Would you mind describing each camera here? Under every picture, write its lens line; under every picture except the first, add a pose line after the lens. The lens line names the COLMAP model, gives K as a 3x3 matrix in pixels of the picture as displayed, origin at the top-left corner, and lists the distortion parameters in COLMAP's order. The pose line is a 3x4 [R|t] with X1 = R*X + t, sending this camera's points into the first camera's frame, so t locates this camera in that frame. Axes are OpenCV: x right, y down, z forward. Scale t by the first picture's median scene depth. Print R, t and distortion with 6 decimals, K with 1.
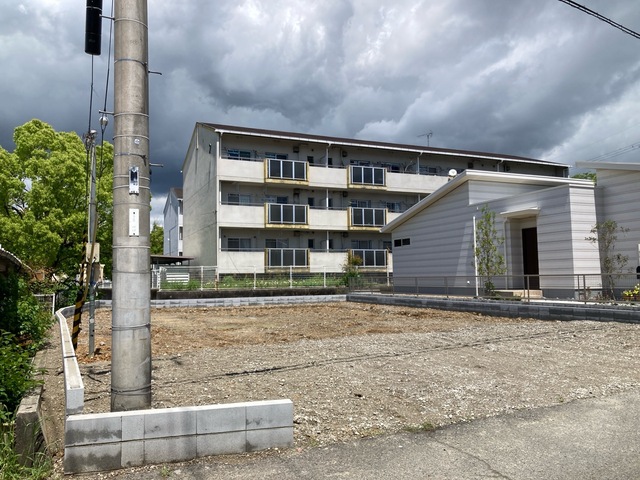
lens RADIAL K [[527.0, 0, 318.1], [0, 527.0, 240.8], [0, 0, 1]] dist [0.044027, -0.012659]
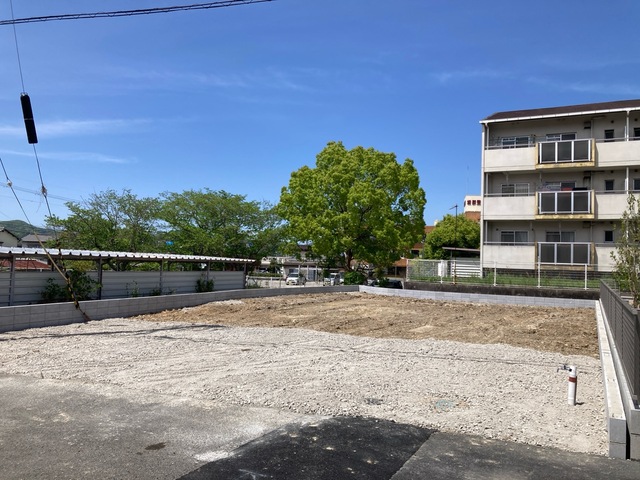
lens RADIAL K [[527.0, 0, 337.1], [0, 527.0, 216.8], [0, 0, 1]] dist [0.044027, -0.012659]
pose [[0.651912, -0.039717, -0.757254, 0.402544], [0.010446, 0.999003, -0.043403, 0.007481], [0.758223, 0.020385, 0.651676, 0.174176]]
